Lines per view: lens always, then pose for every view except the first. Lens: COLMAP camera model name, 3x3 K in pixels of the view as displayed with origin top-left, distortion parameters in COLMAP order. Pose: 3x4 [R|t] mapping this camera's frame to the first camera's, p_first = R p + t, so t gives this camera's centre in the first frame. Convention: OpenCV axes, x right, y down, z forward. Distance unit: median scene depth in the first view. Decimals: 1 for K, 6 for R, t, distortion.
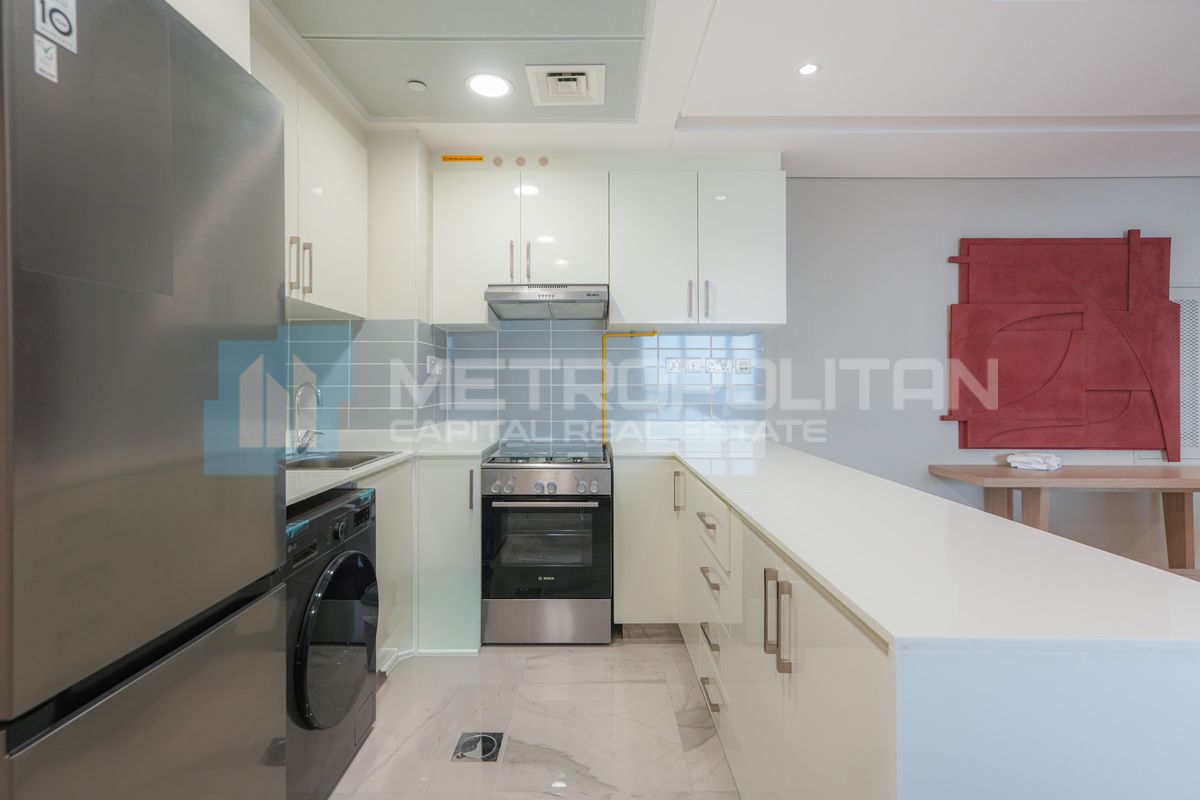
lens RADIAL K [[546.6, 0, 606.6], [0, 546.6, 401.5], [0, 0, 1]] dist [0.004241, 0.000270]
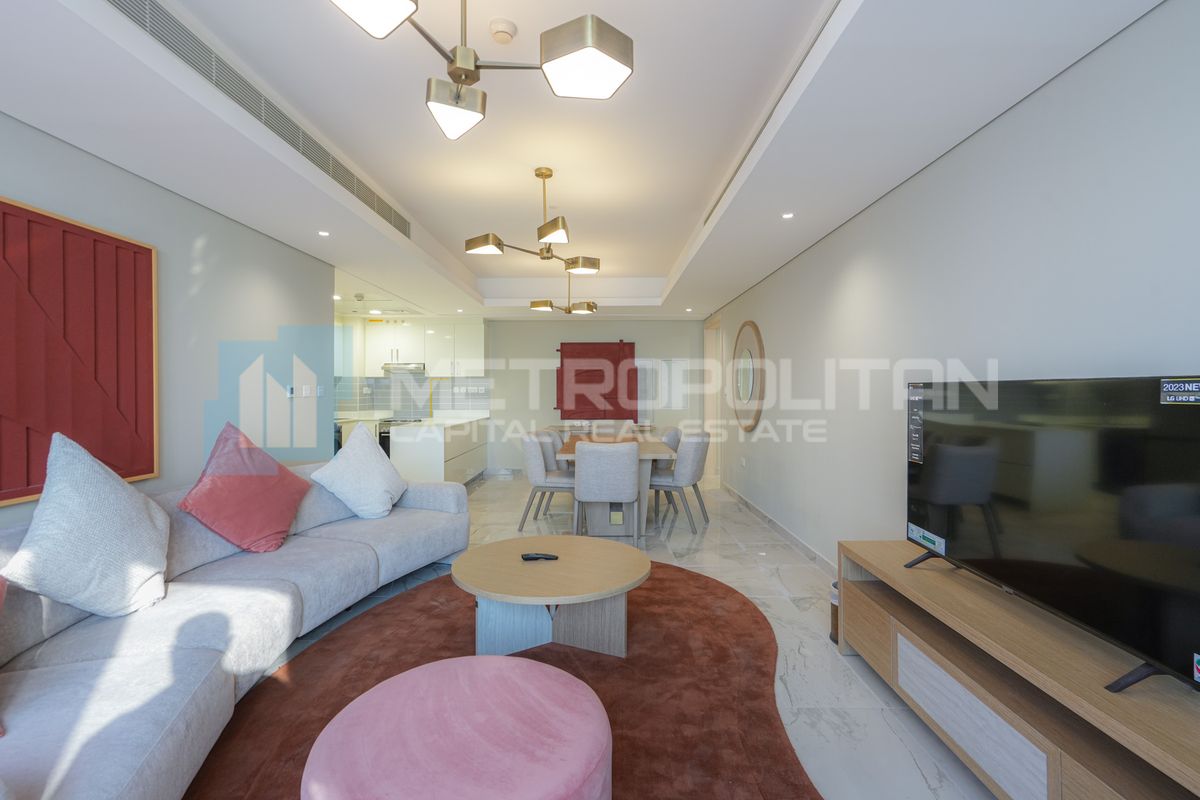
lens RADIAL K [[546.6, 0, 596.5], [0, 546.6, 397.1], [0, 0, 1]] dist [0.004241, 0.000270]
pose [[0.999837, -0.002331, -0.017920, 0.970349], [0.002181, 0.999962, -0.008393, -0.002354], [0.017939, 0.008352, 0.999804, -1.911611]]
